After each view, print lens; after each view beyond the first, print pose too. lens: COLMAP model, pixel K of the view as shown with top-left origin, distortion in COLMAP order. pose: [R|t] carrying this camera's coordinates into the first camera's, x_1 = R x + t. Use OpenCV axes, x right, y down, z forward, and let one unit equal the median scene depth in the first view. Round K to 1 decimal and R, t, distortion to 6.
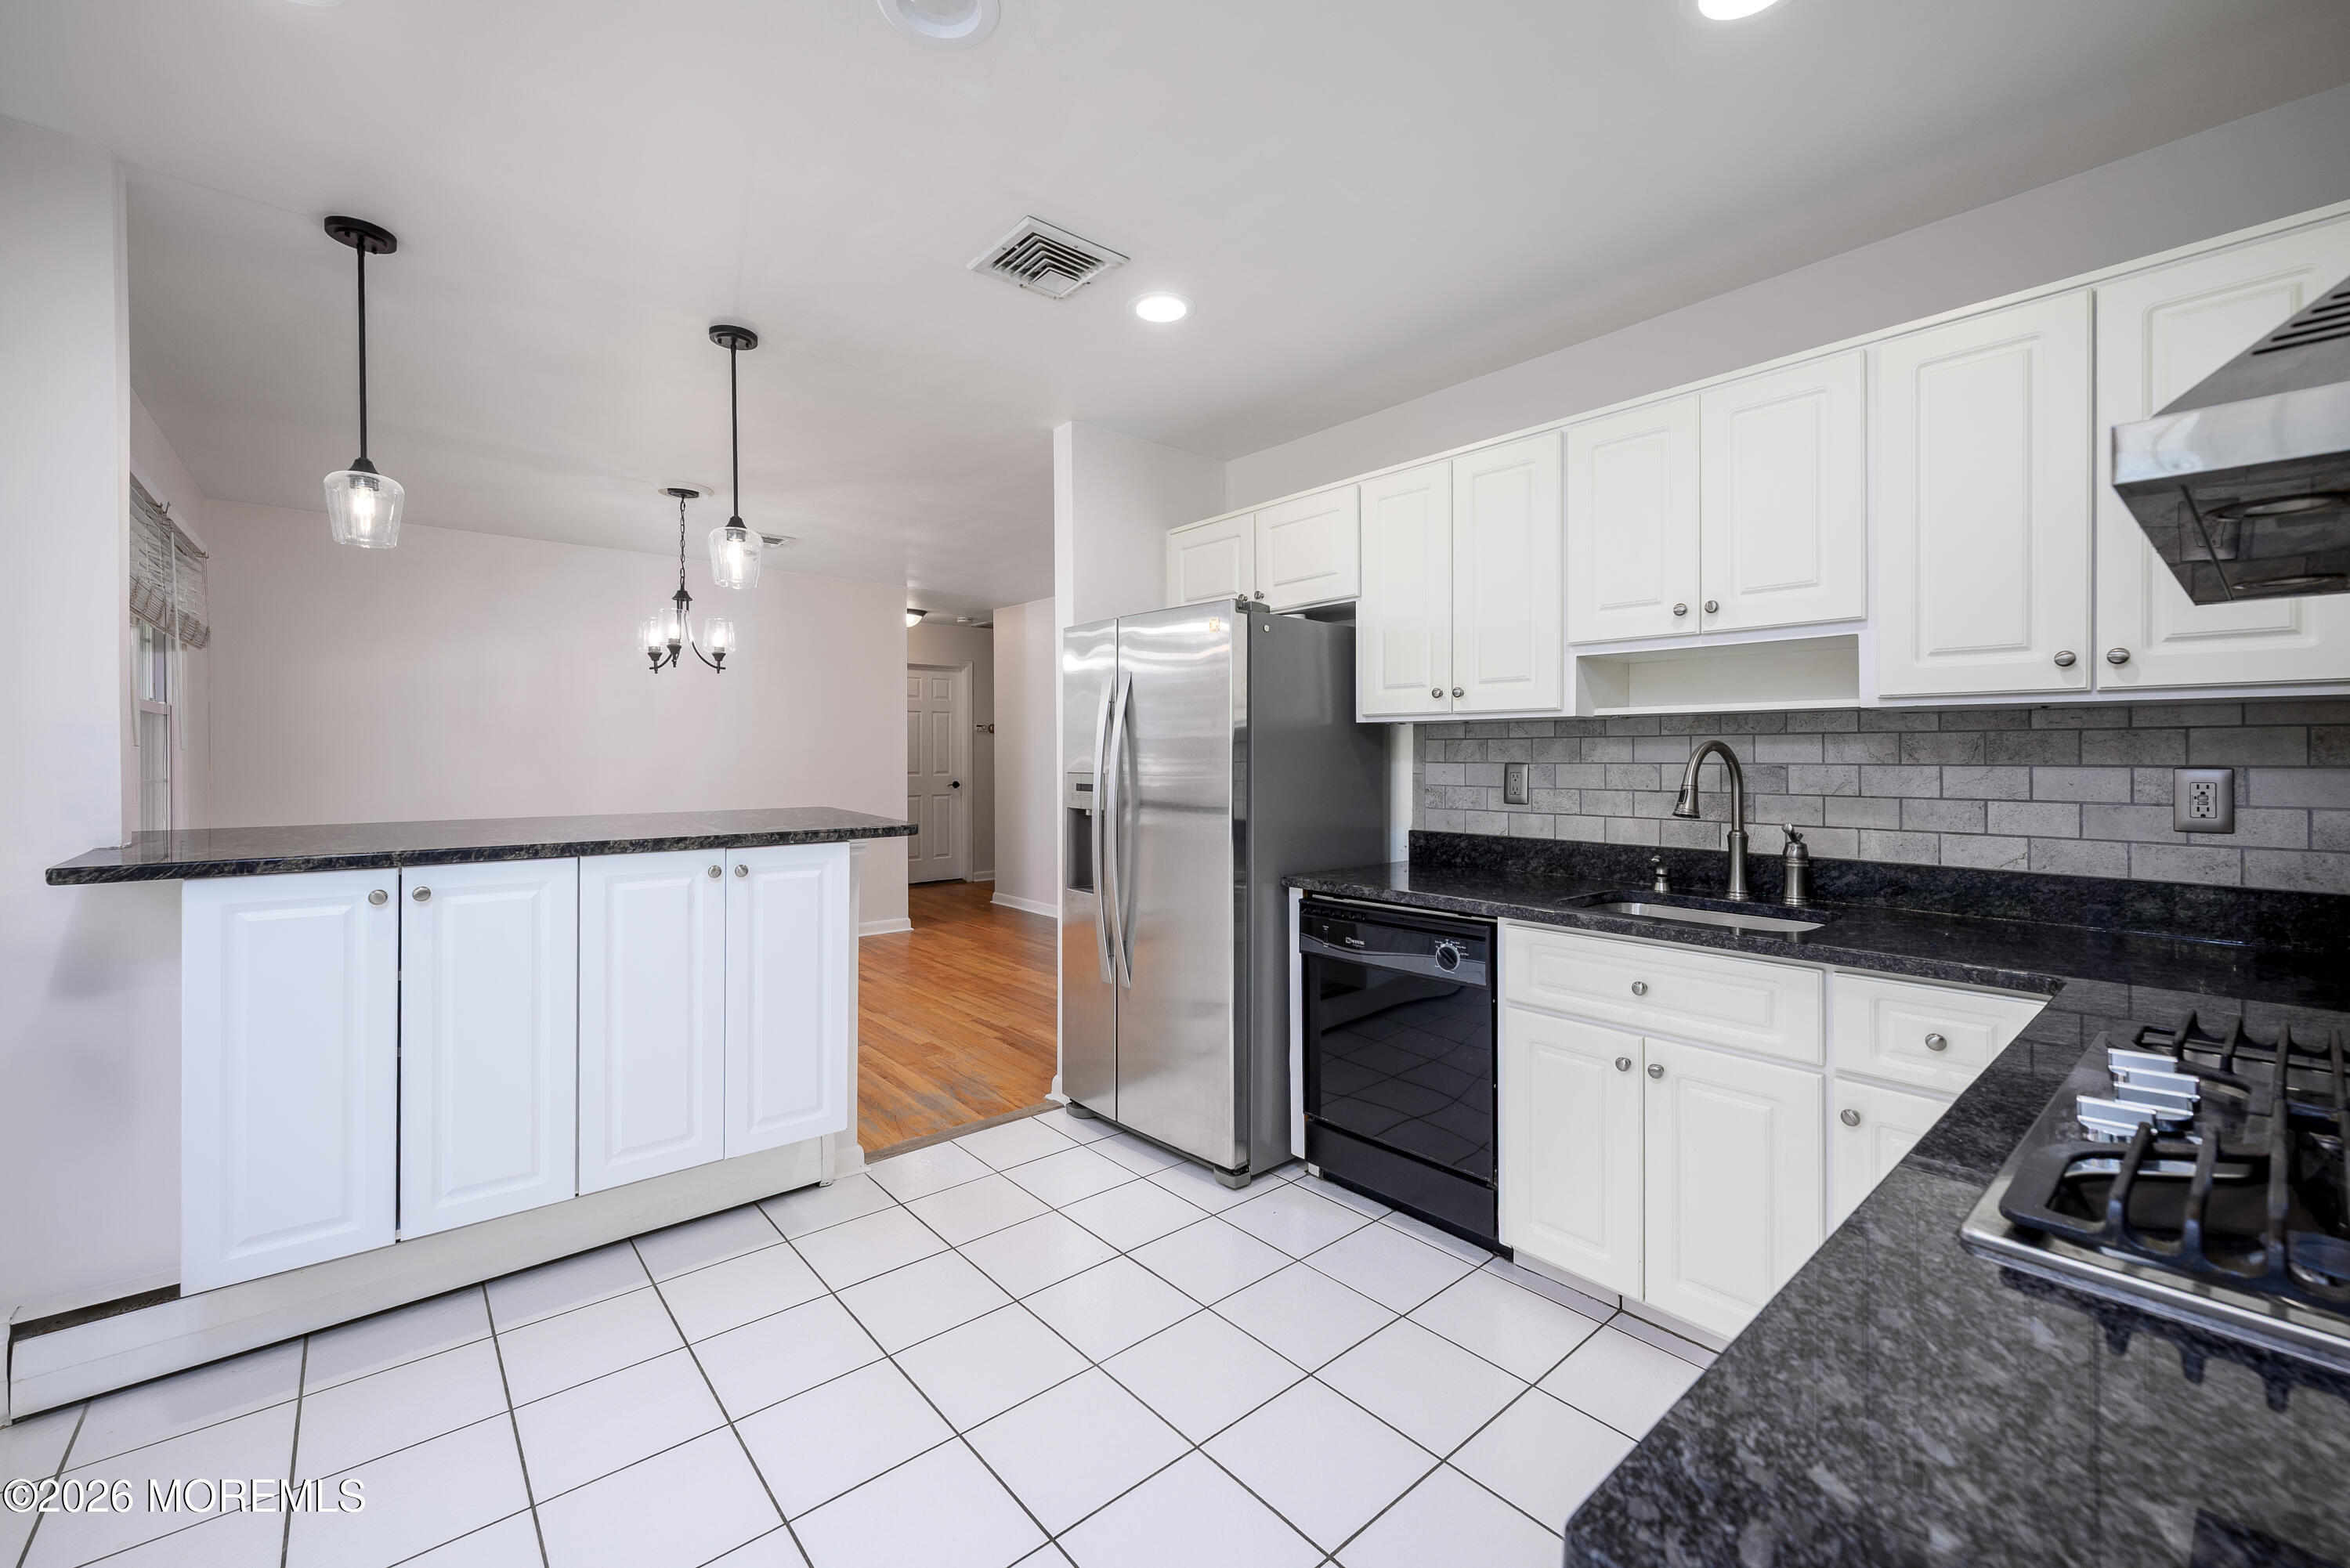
lens RADIAL K [[939.3, 0, 1170.0], [0, 939.3, 752.2], [0, 0, 1]] dist [-0.001857, 0.000745]
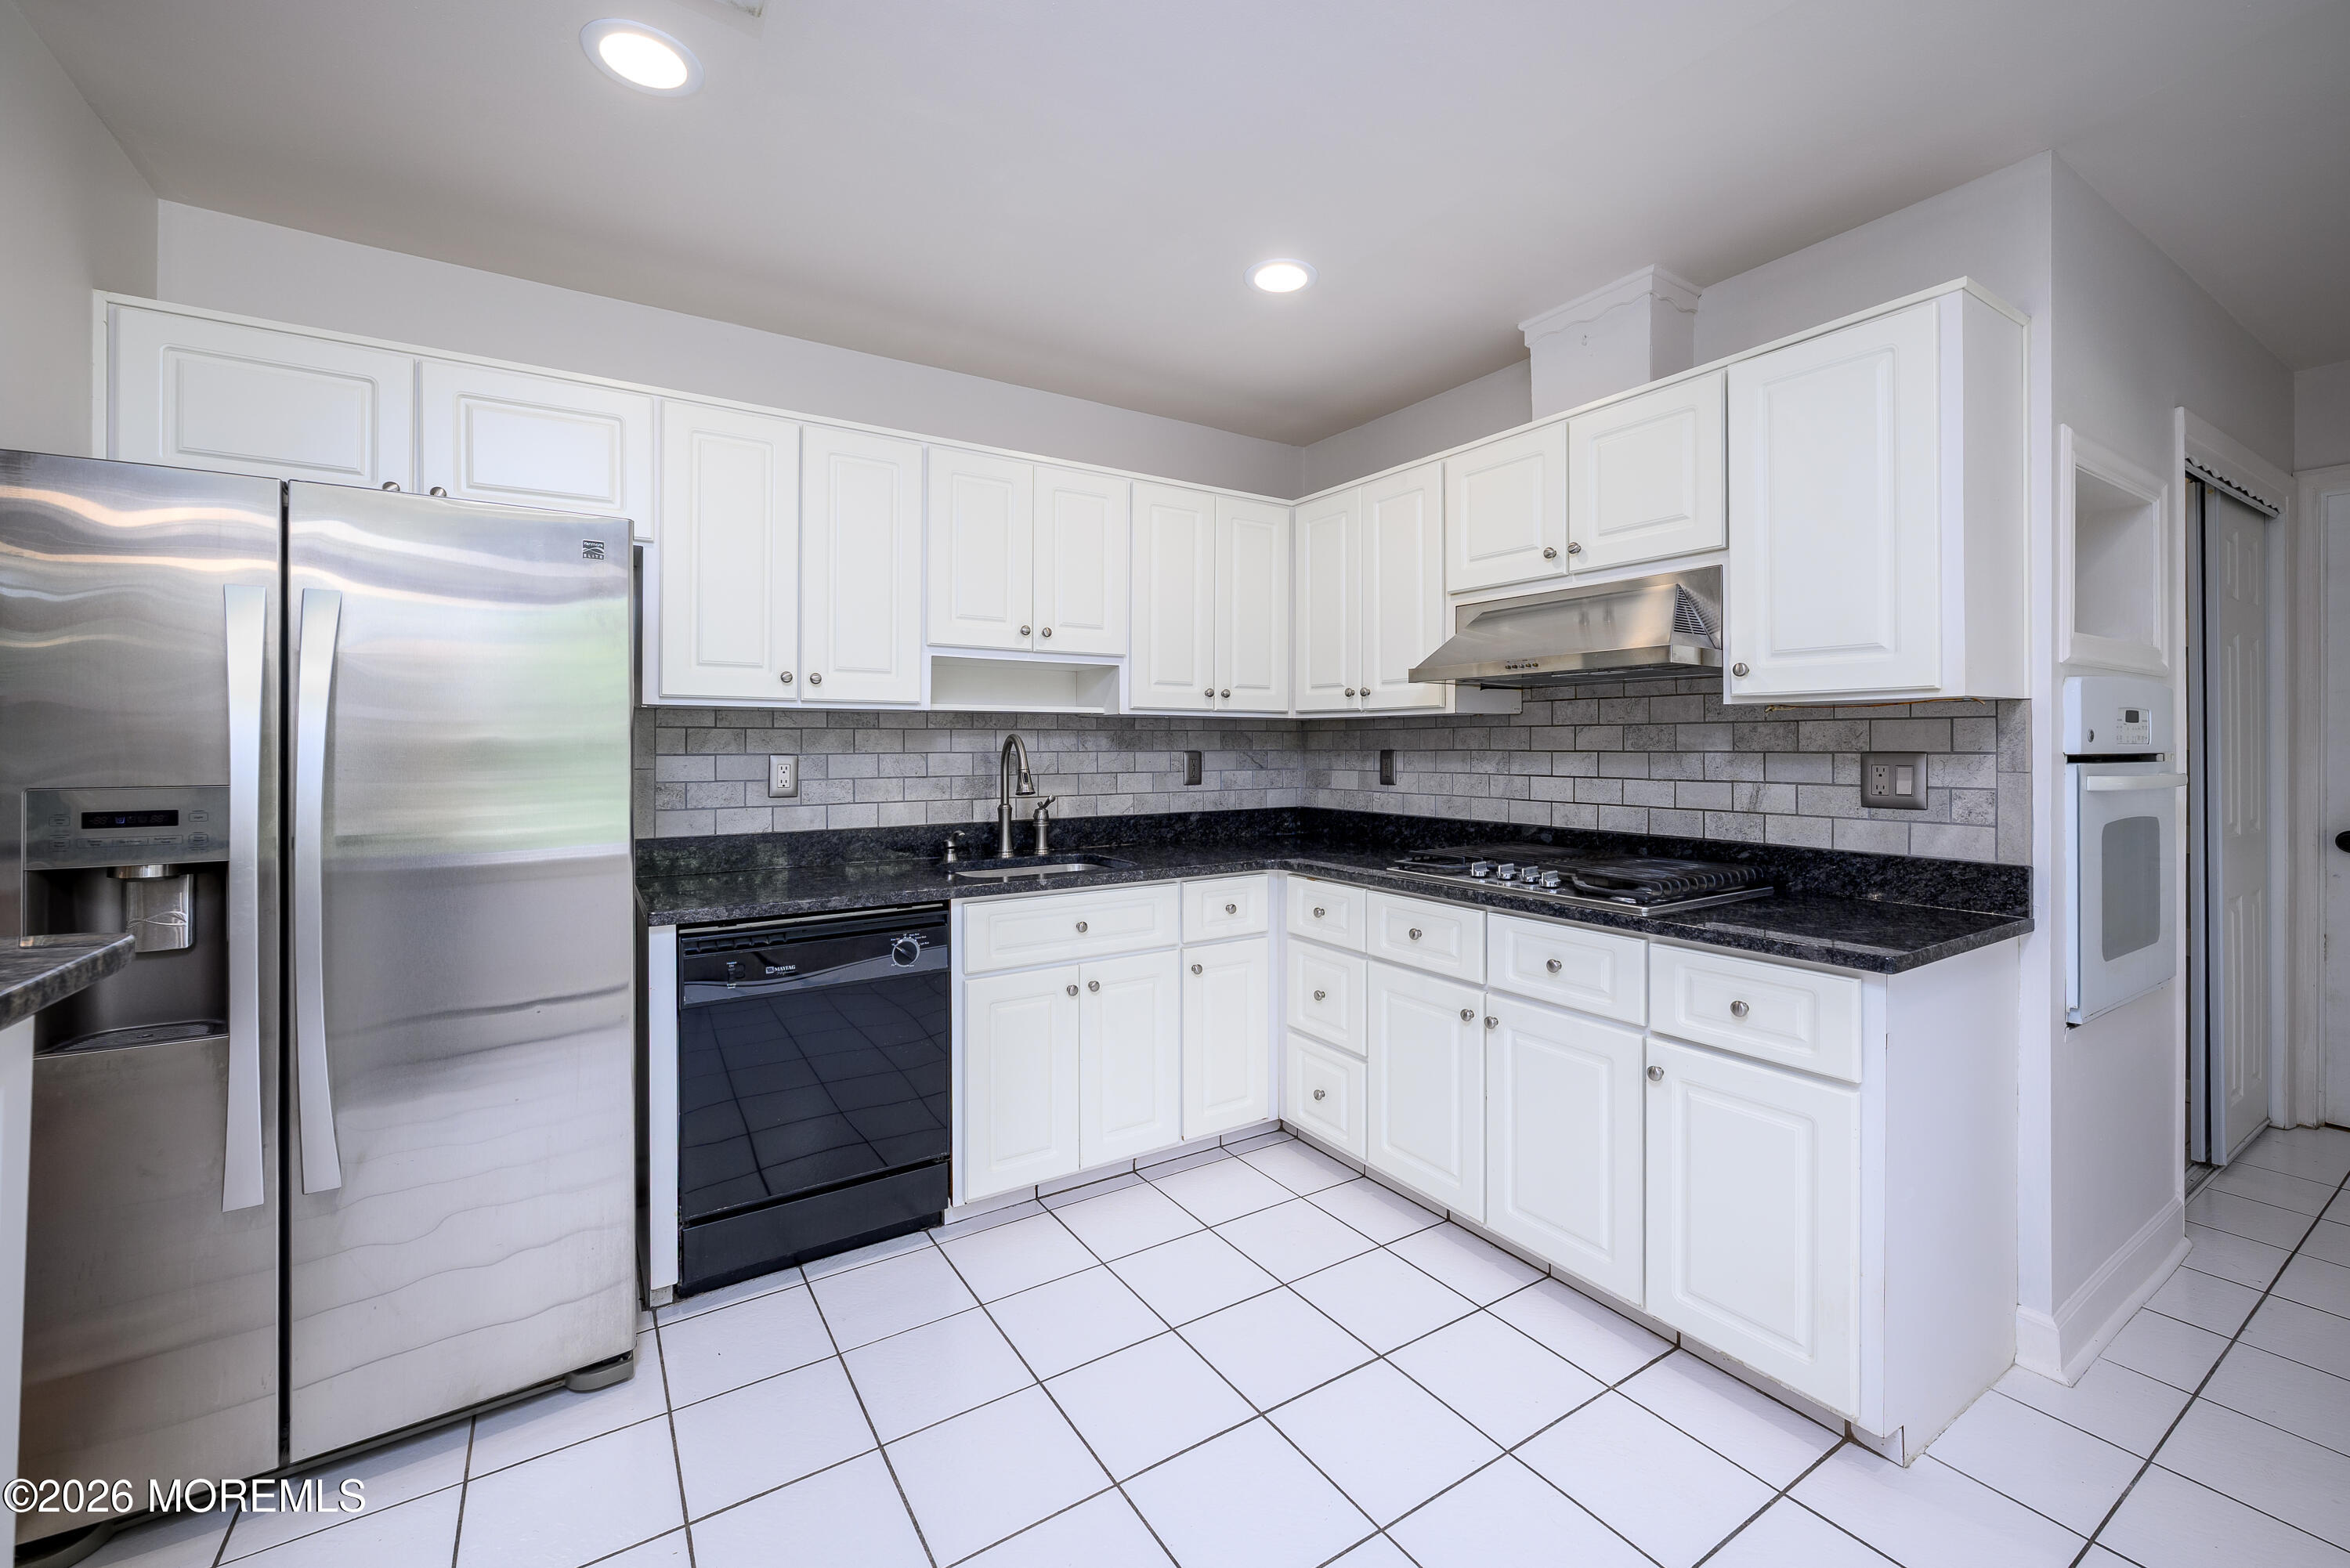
lens RADIAL K [[939.3, 0, 1132.9], [0, 939.3, 749.8], [0, 0, 1]] dist [-0.001857, 0.000745]
pose [[0.159311, -0.004931, 0.987216, -0.665484], [-0.000462, 0.999987, 0.005069, 0.002204], [-0.987228, -0.001264, 0.159307, 0.639491]]
